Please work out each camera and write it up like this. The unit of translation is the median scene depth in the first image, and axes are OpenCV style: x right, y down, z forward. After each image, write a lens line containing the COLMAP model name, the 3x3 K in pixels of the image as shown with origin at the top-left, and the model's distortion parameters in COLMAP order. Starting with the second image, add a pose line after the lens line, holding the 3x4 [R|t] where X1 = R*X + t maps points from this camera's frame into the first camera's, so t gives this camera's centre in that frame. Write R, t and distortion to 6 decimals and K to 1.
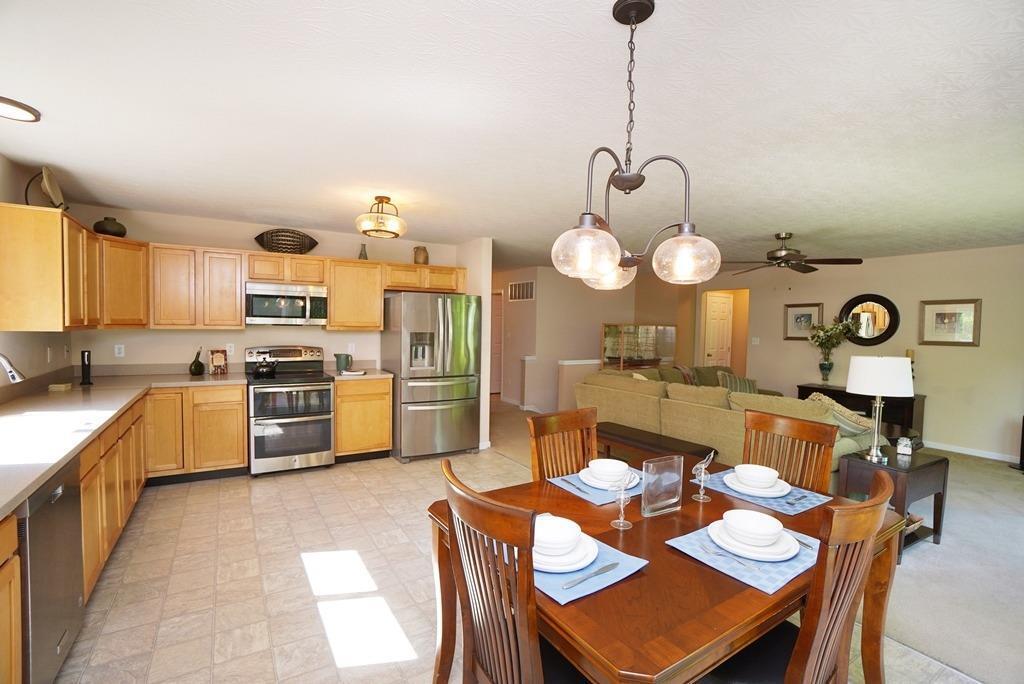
lens RADIAL K [[454.5, 0, 508.8], [0, 454.5, 344.2], [0, 0, 1]] dist [-0.058547, 0.021392]
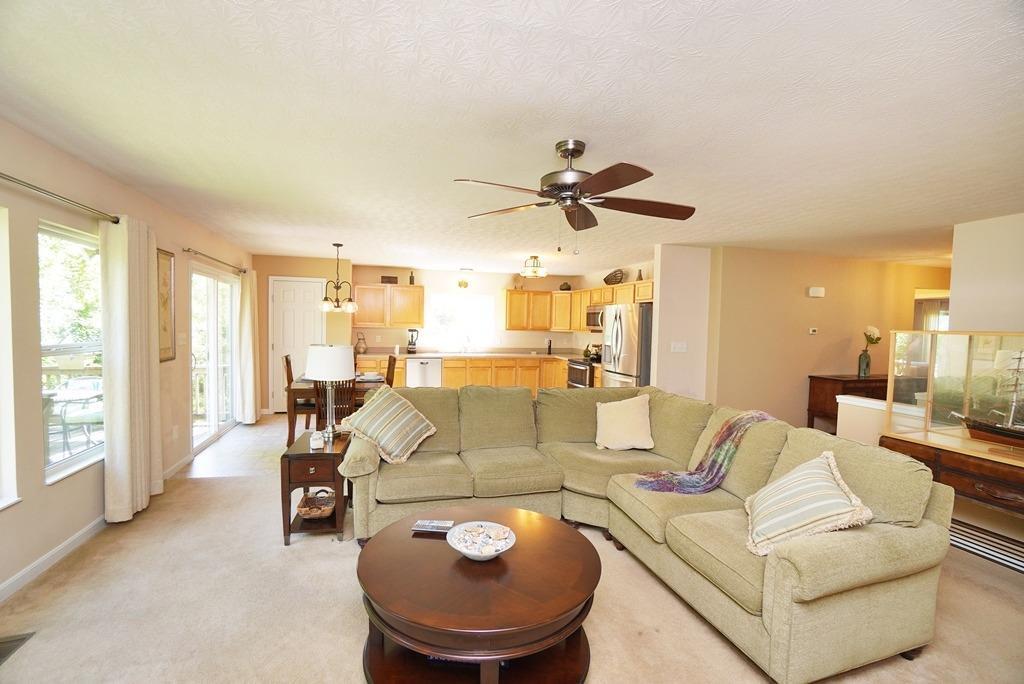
lens RADIAL K [[454.5, 0, 508.8], [0, 454.5, 344.2], [0, 0, 1]] dist [-0.058547, 0.021392]
pose [[-0.274056, 0.017988, -0.961545, 1.224688], [-0.062900, 0.997349, 0.036586, -0.033198], [0.959655, 0.070507, -0.272198, 1.175330]]
